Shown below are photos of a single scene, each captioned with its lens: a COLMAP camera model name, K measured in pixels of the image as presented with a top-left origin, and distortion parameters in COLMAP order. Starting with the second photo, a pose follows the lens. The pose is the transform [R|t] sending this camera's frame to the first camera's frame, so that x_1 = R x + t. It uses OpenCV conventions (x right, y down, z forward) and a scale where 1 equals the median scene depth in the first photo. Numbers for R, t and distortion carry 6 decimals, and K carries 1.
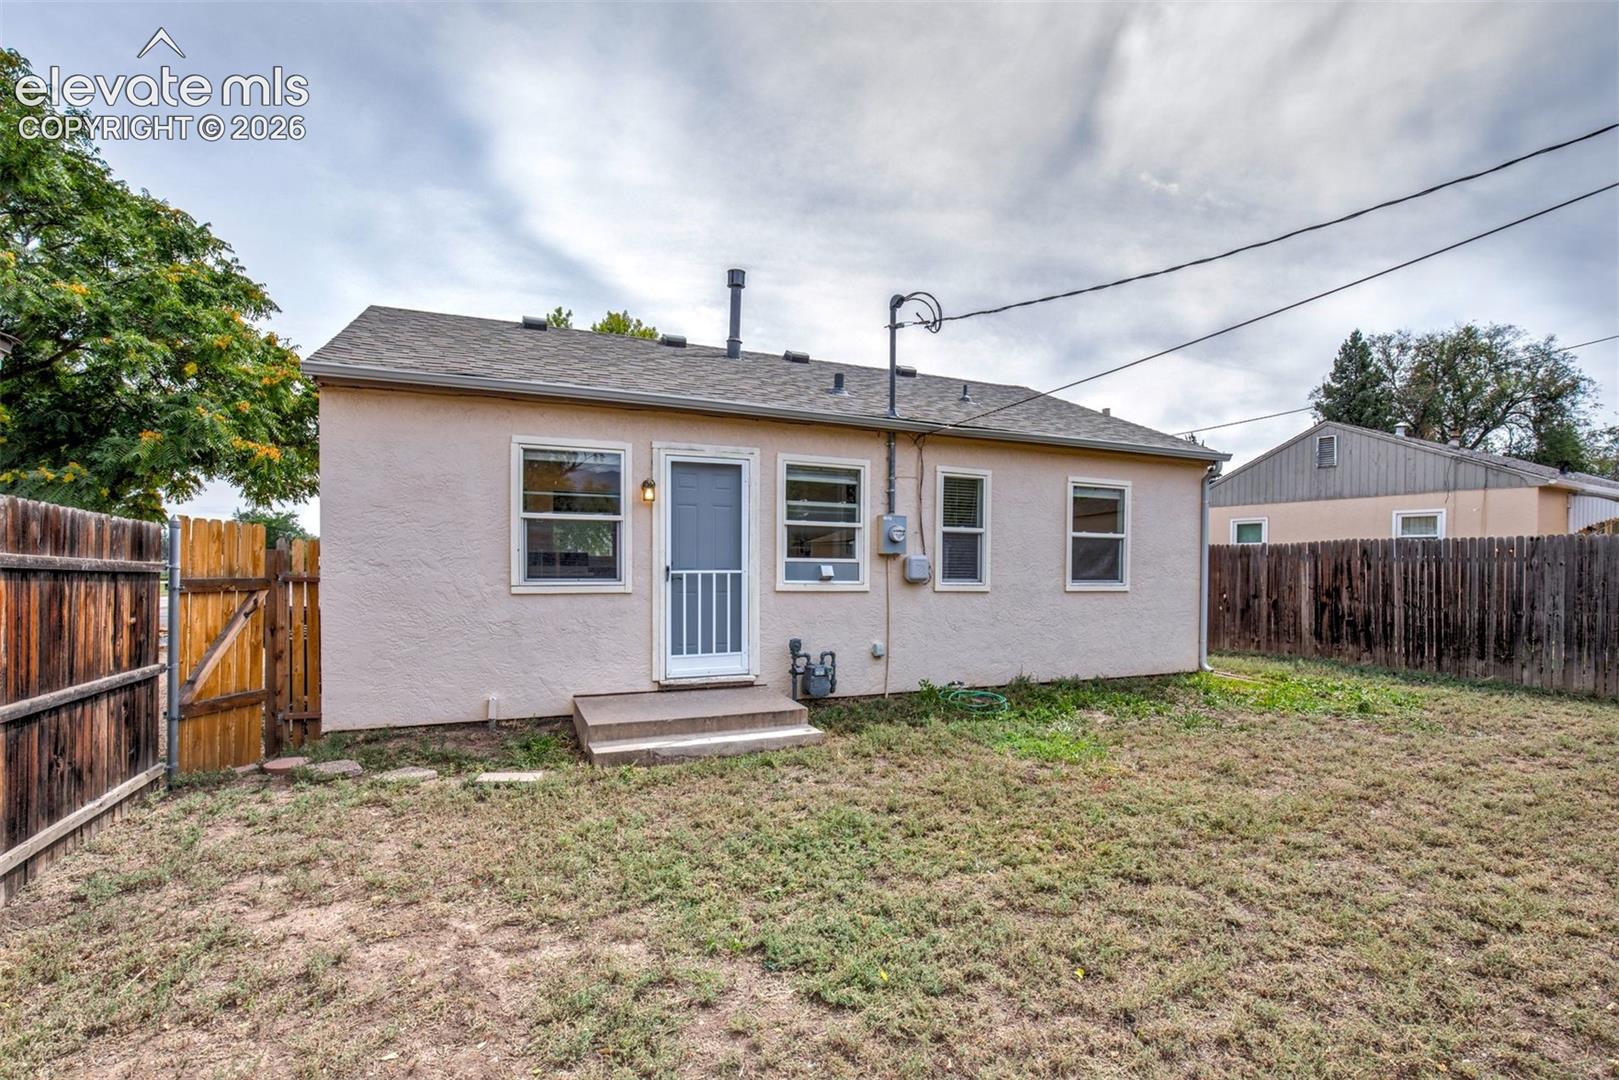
lens RADIAL K [[773.0, 0, 832.0], [0, 773.0, 566.0], [0, 0, 1]] dist [-0.029678, 0.000327]
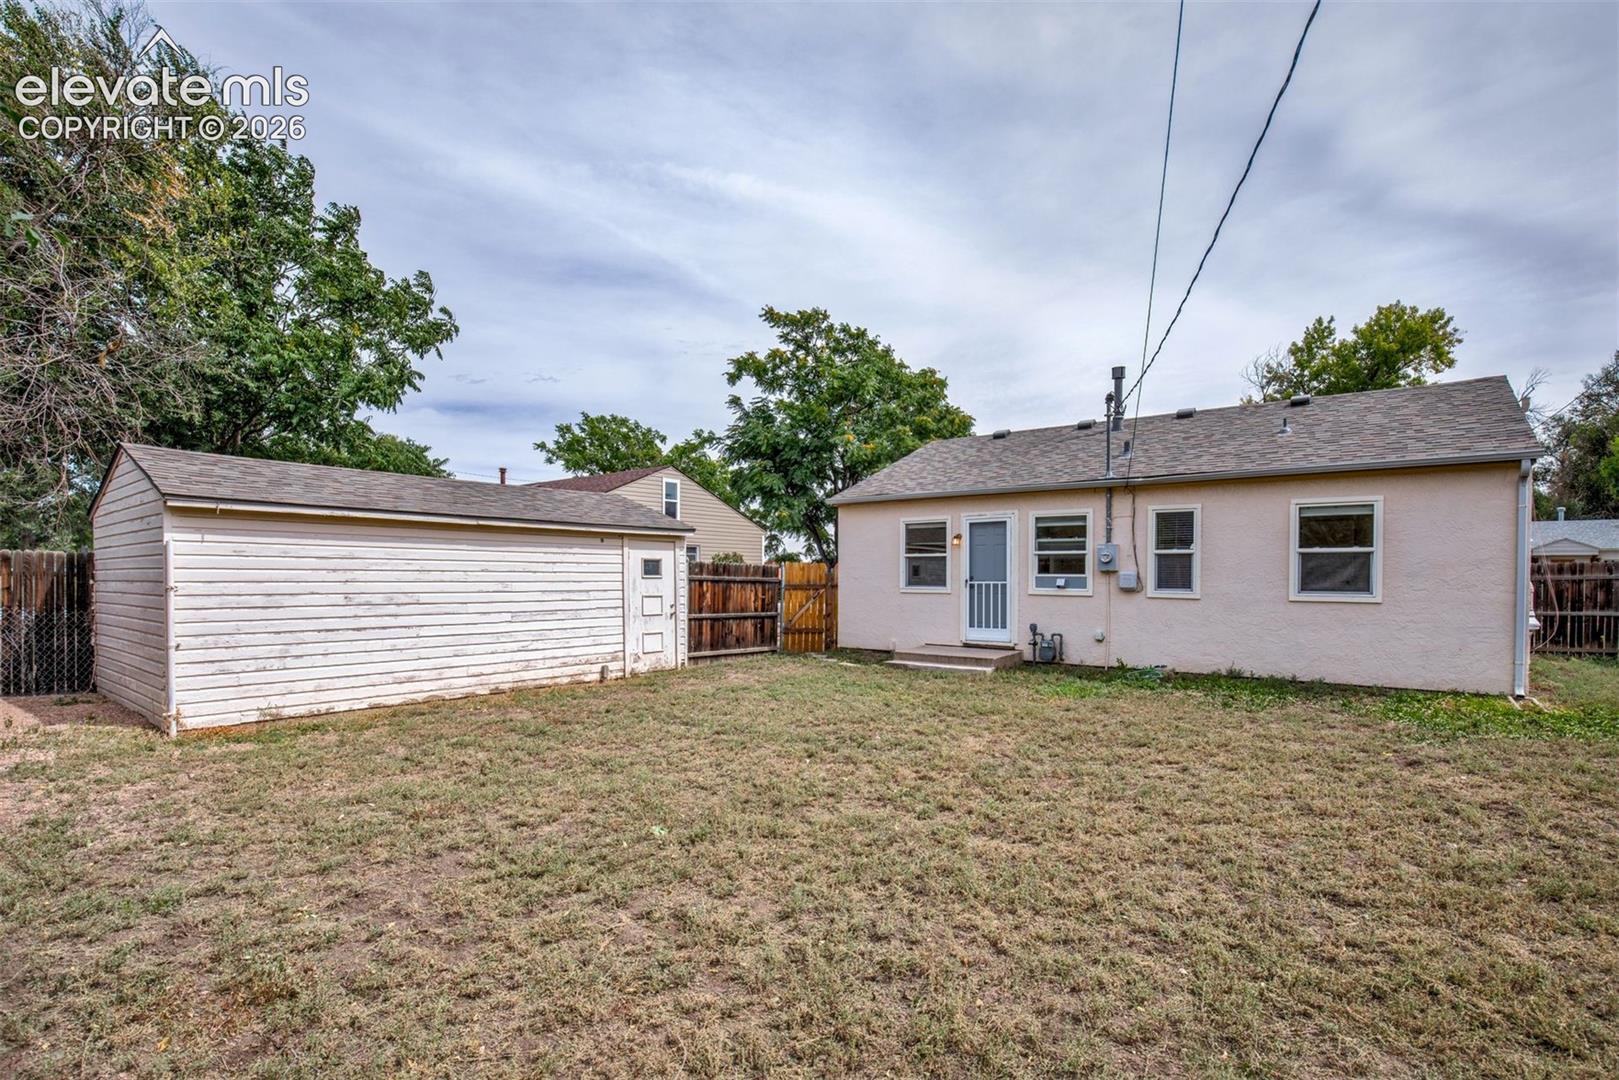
lens RADIAL K [[760.5, 0, 810.5], [0, 760.5, 585.5], [0, 0, 1]] dist [-0.022361, -0.000100]
pose [[0.461621, 0.003698, -0.887070, 1.121424], [-0.000341, 0.999992, 0.003991, 0.006912], [0.887077, -0.001540, 0.461618, -0.163387]]
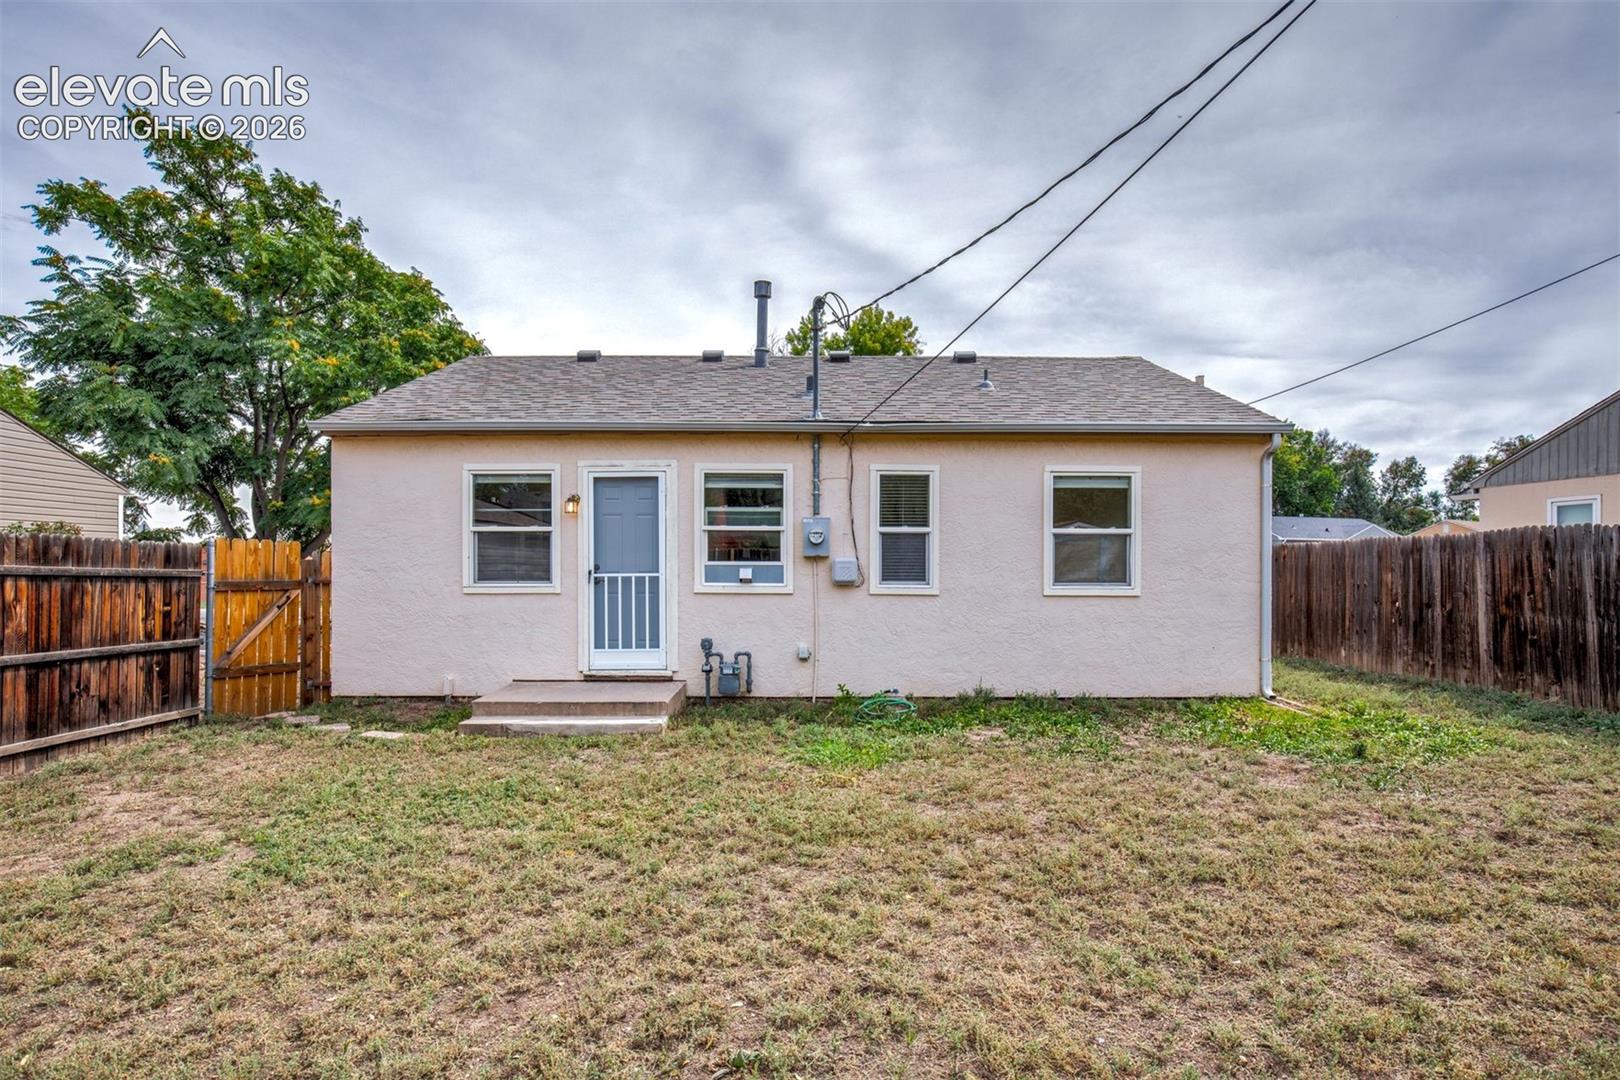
lens RADIAL K [[843.8, 0, 809.7], [0, 843.8, 560.6], [0, 0, 1]] dist [-0.024101, -0.000195]
pose [[0.908862, -0.010348, -0.416969, 0.537903], [0.006479, 0.999922, -0.010692, 0.001614], [0.417047, 0.007016, 0.908858, 0.011212]]
